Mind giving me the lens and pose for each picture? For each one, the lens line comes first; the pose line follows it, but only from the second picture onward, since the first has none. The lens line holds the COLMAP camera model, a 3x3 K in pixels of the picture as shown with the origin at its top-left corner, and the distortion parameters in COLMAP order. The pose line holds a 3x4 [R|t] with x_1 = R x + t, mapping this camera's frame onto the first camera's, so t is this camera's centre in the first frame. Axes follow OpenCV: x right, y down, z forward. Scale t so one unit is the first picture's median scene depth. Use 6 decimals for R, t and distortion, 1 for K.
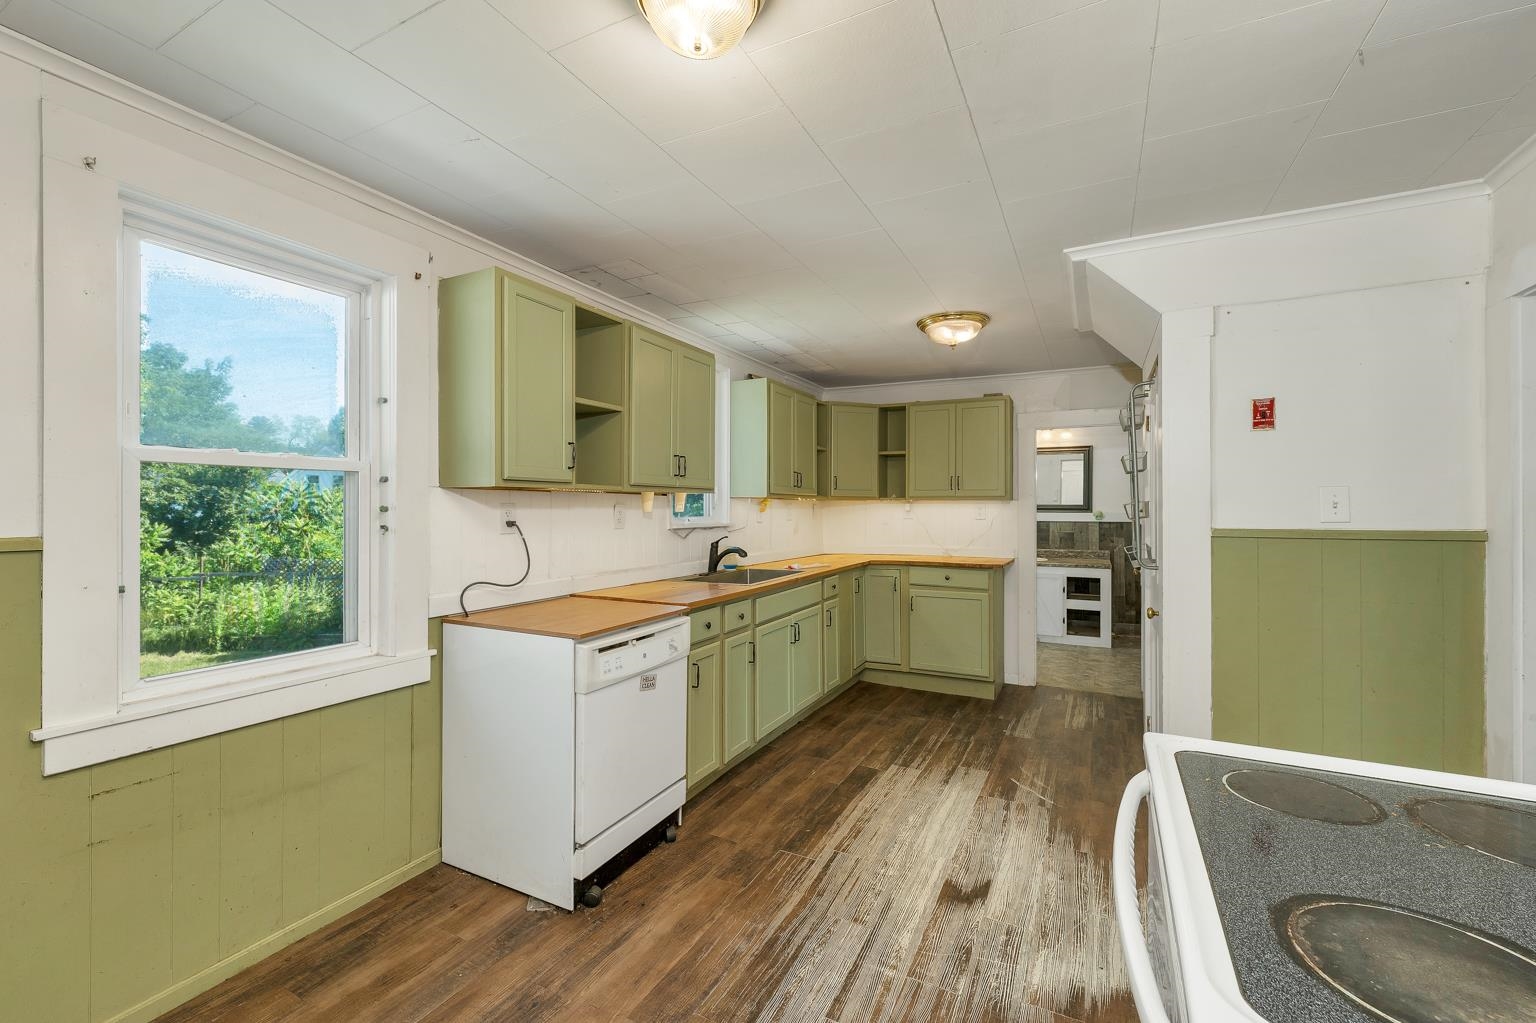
lens RADIAL K [[641.4, 0, 757.0], [0, 641.4, 511.0], [0, 0, 1]] dist [-0.000753, -0.000281]
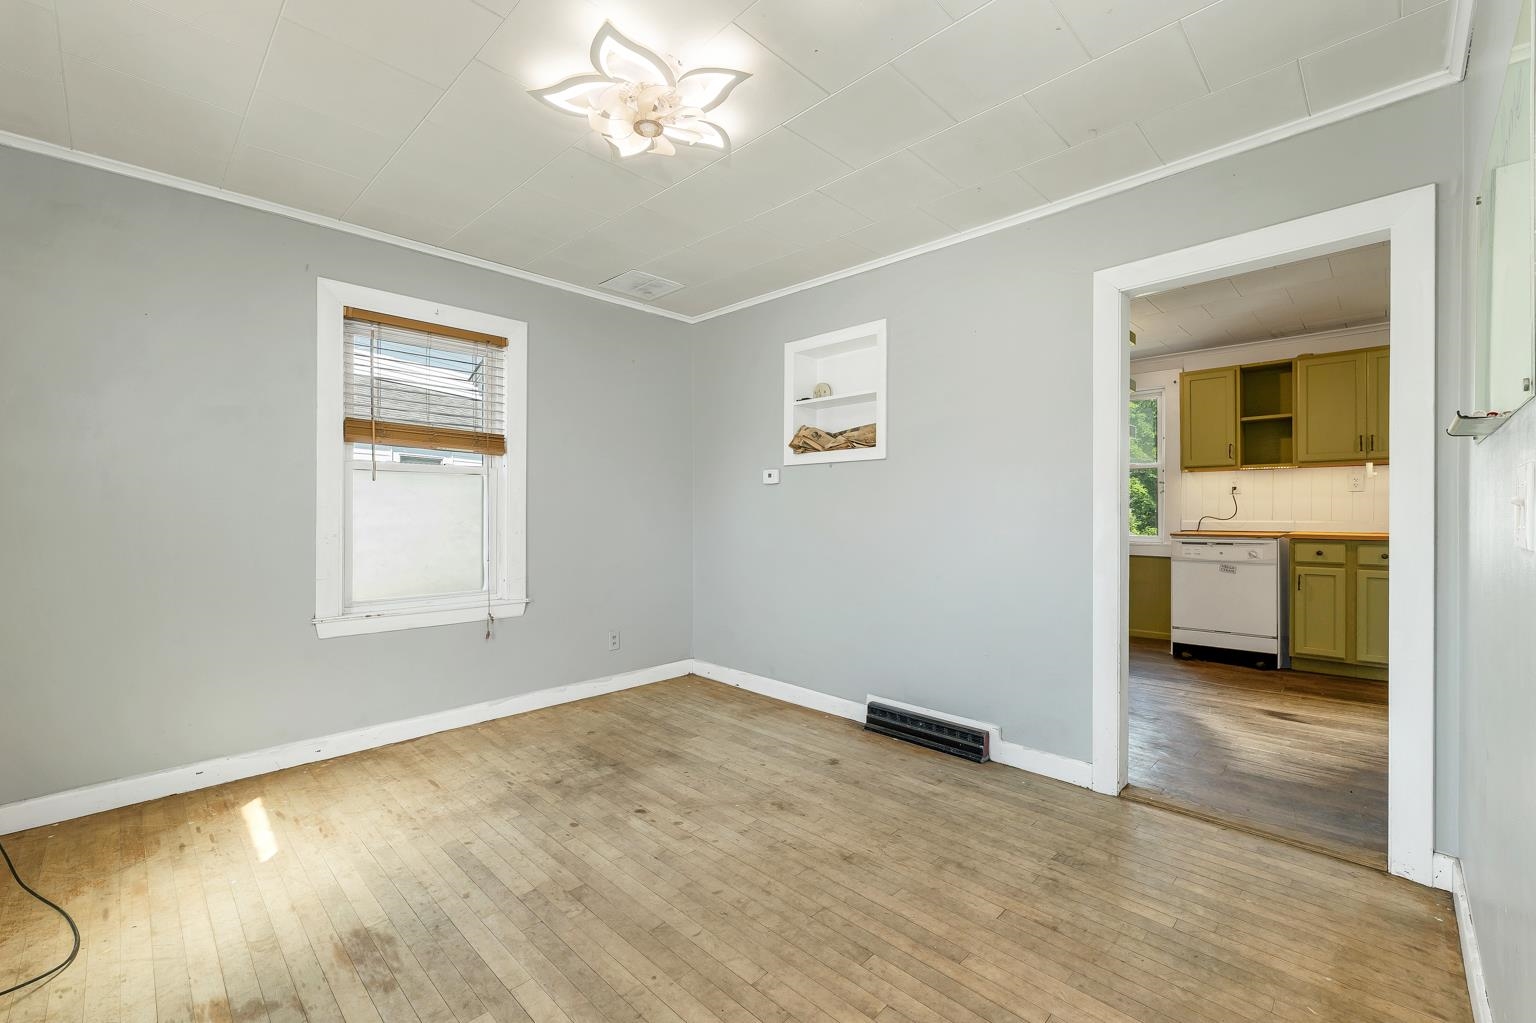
lens RADIAL K [[632.6, 0, 772.9], [0, 632.6, 508.5], [0, 0, 1]] dist [-0.001058, -0.000439]
pose [[-0.280078, -0.002722, -0.959974, 1.467291], [-0.002862, 0.999994, -0.002001, 0.071641], [0.959973, 0.002187, -0.280084, 0.172076]]
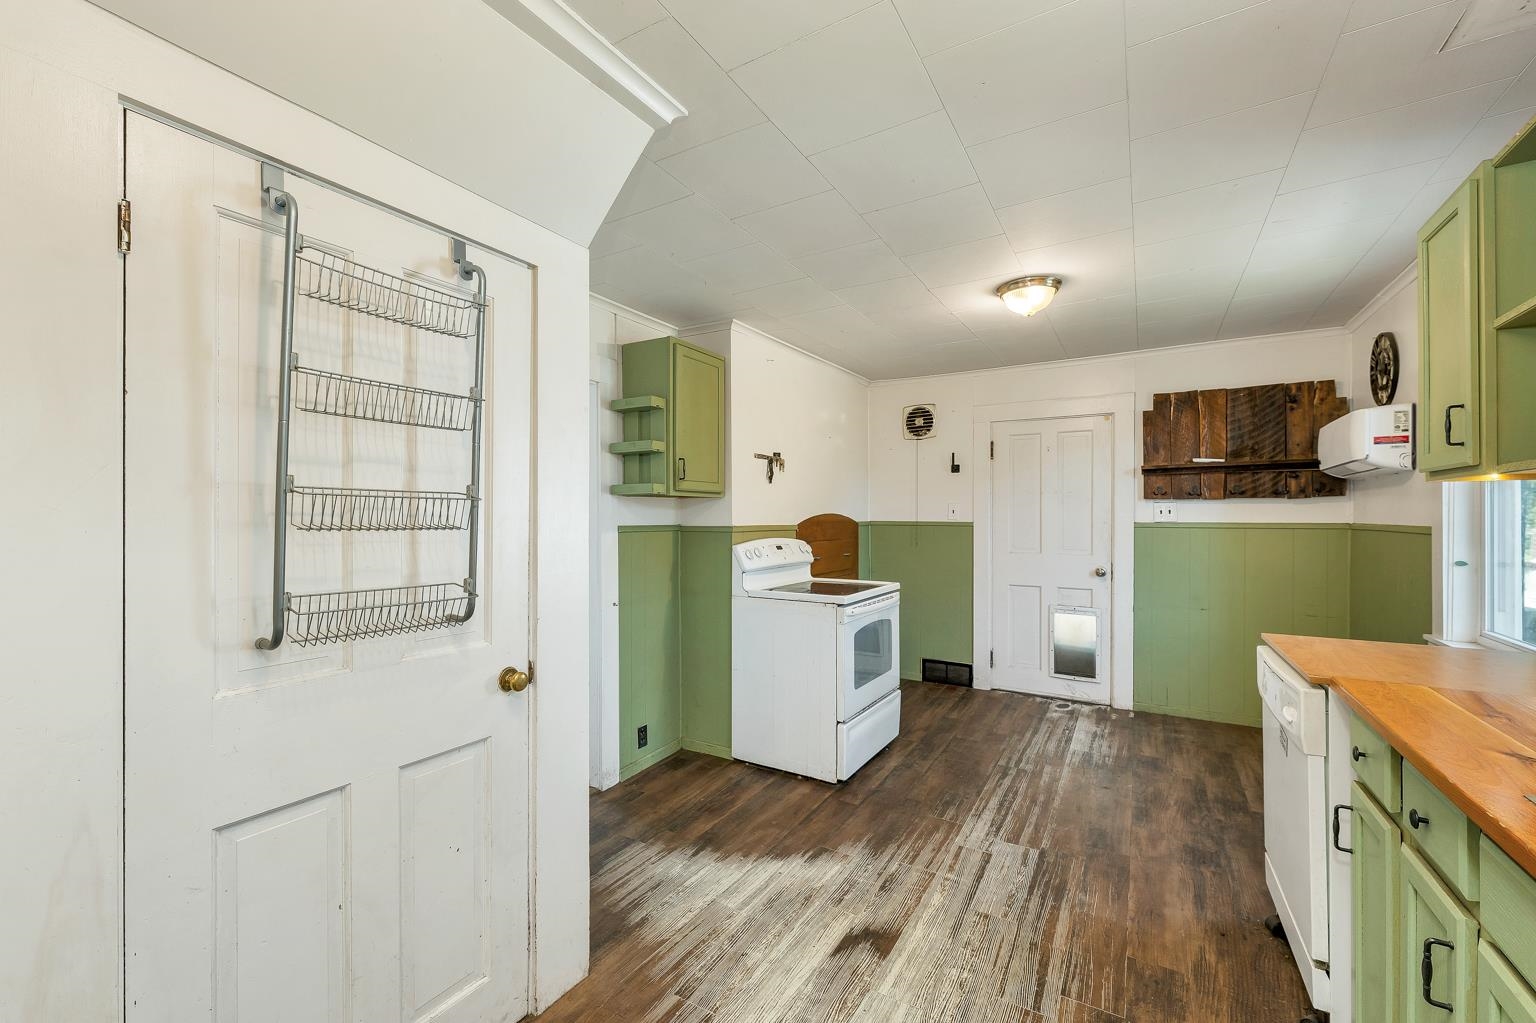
lens RADIAL K [[629.6, 0, 760.4], [0, 629.6, 516.0], [0, 0, 1]] dist [-0.002433, -0.000132]
pose [[-0.998408, 0.001173, 0.056386, 0.291940], [0.001333, 0.999995, 0.002798, 0.002599], [-0.056382, 0.002868, -0.998405, 1.294808]]
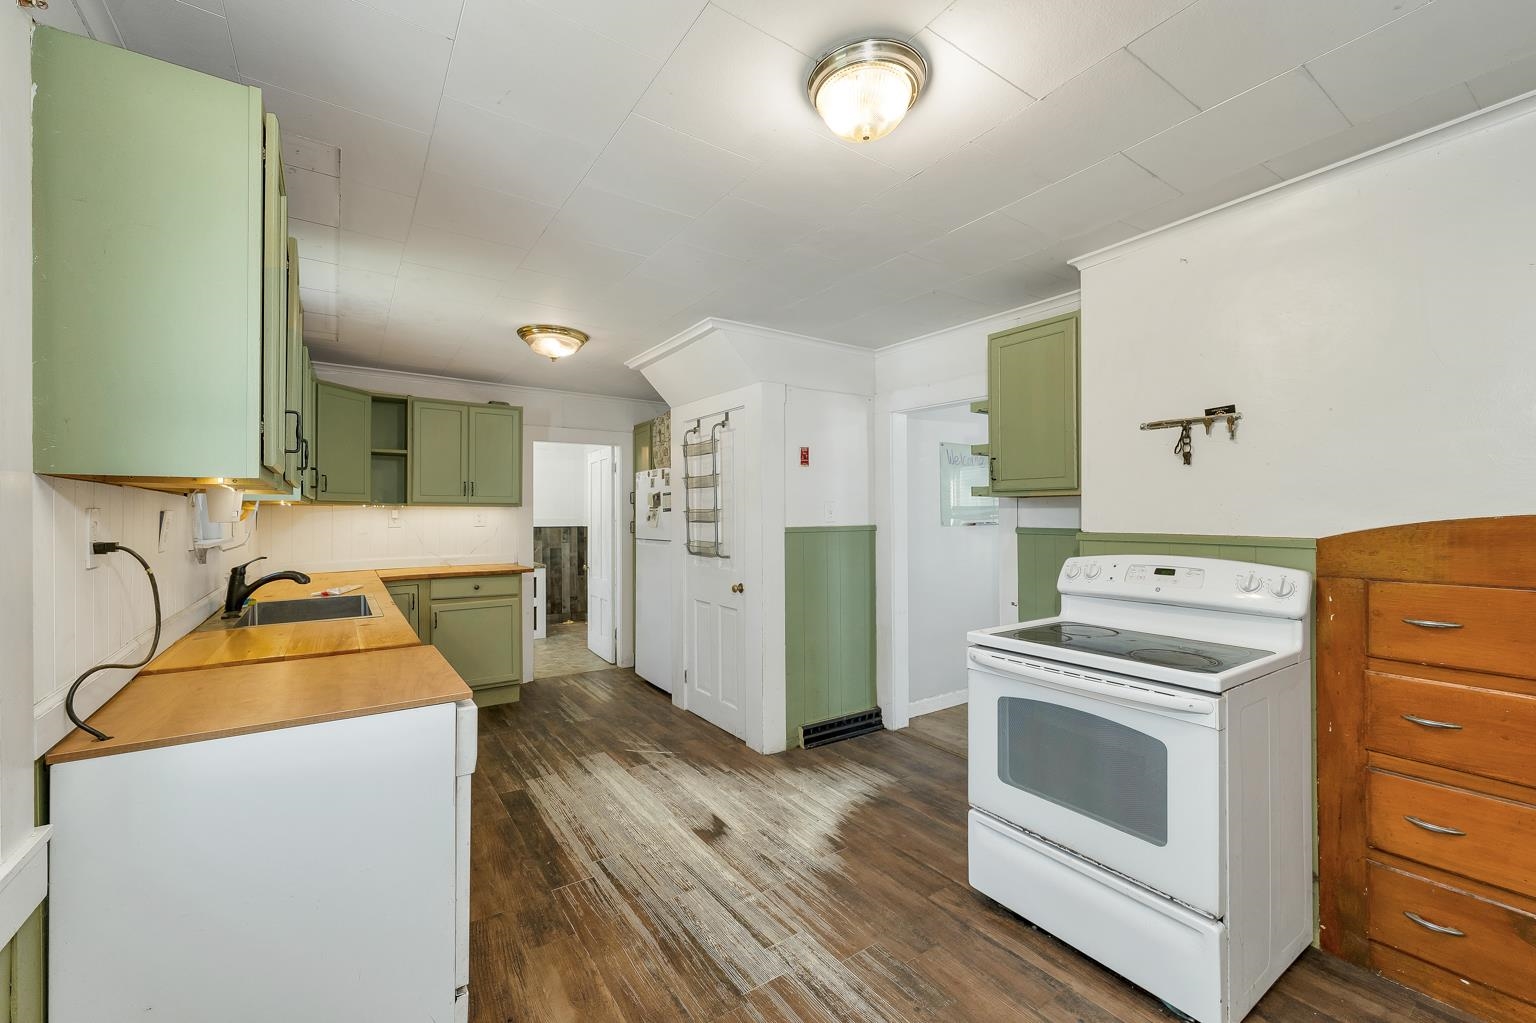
lens RADIAL K [[632.6, 0, 772.9], [0, 632.6, 508.5], [0, 0, 1]] dist [-0.001058, -0.000439]
pose [[0.457872, 0.005393, 0.889002, -0.480898], [0.007139, 0.999927, -0.009742, -0.002406], [-0.888989, 0.010808, 0.457800, 0.234861]]
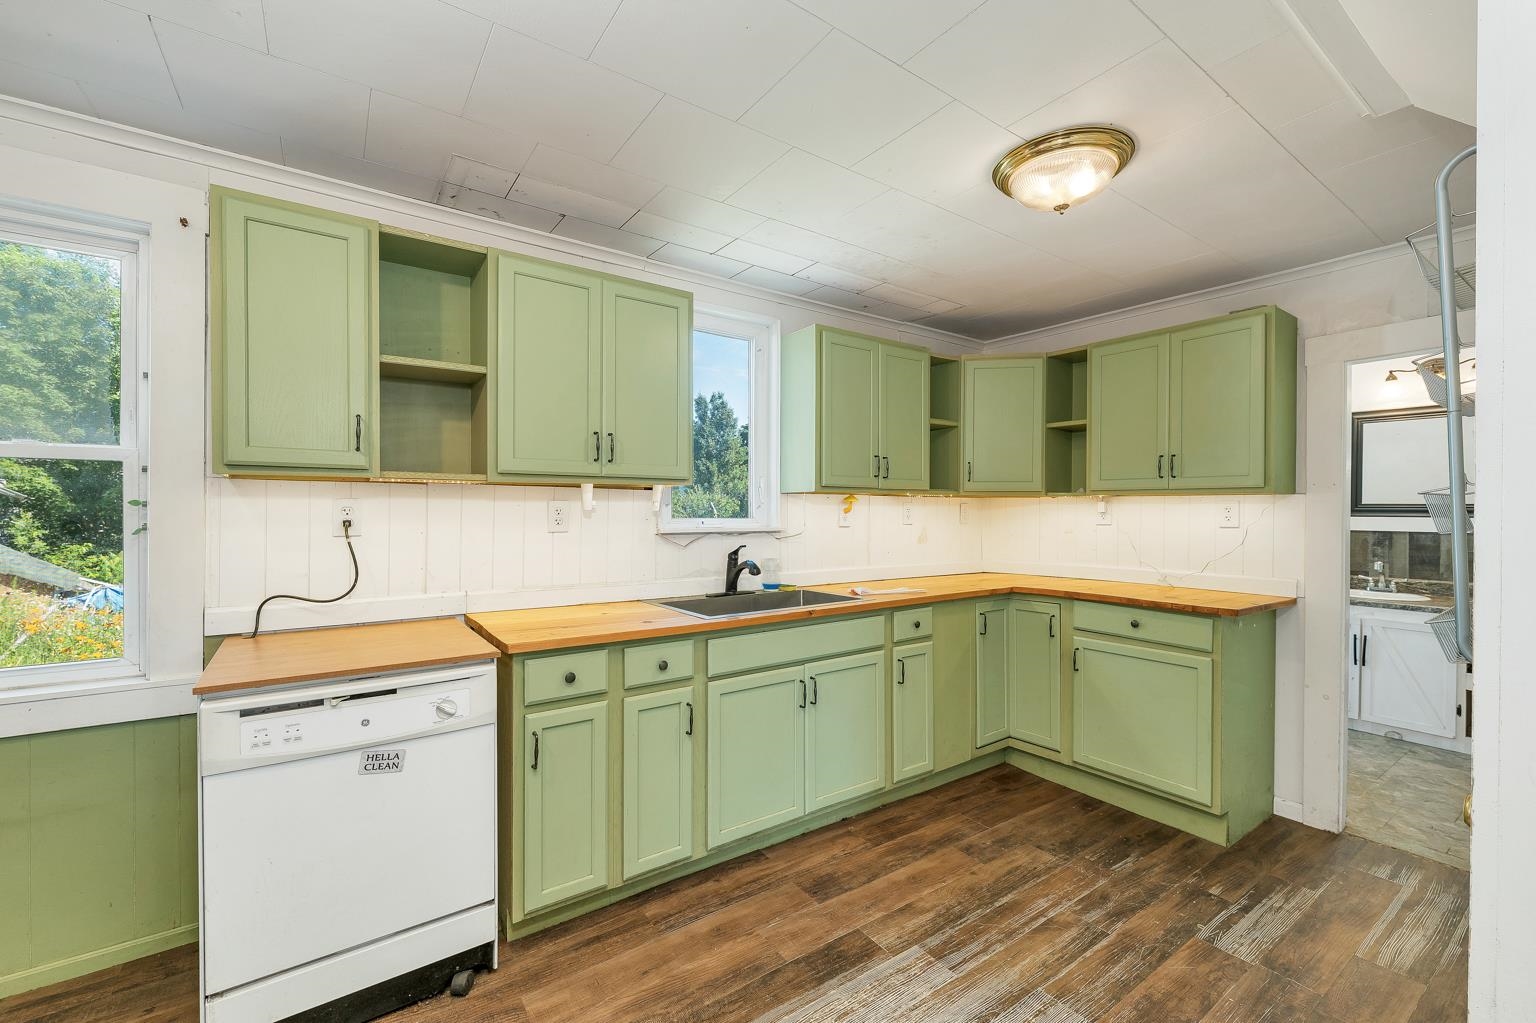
lens RADIAL K [[629.6, 0, 760.4], [0, 629.6, 516.0], [0, 0, 1]] dist [-0.002433, -0.000132]
pose [[0.887672, 0.007252, -0.460418, 0.355470], [-0.005781, 0.999973, 0.004604, 0.003314], [0.460439, -0.001425, 0.887690, 0.439696]]
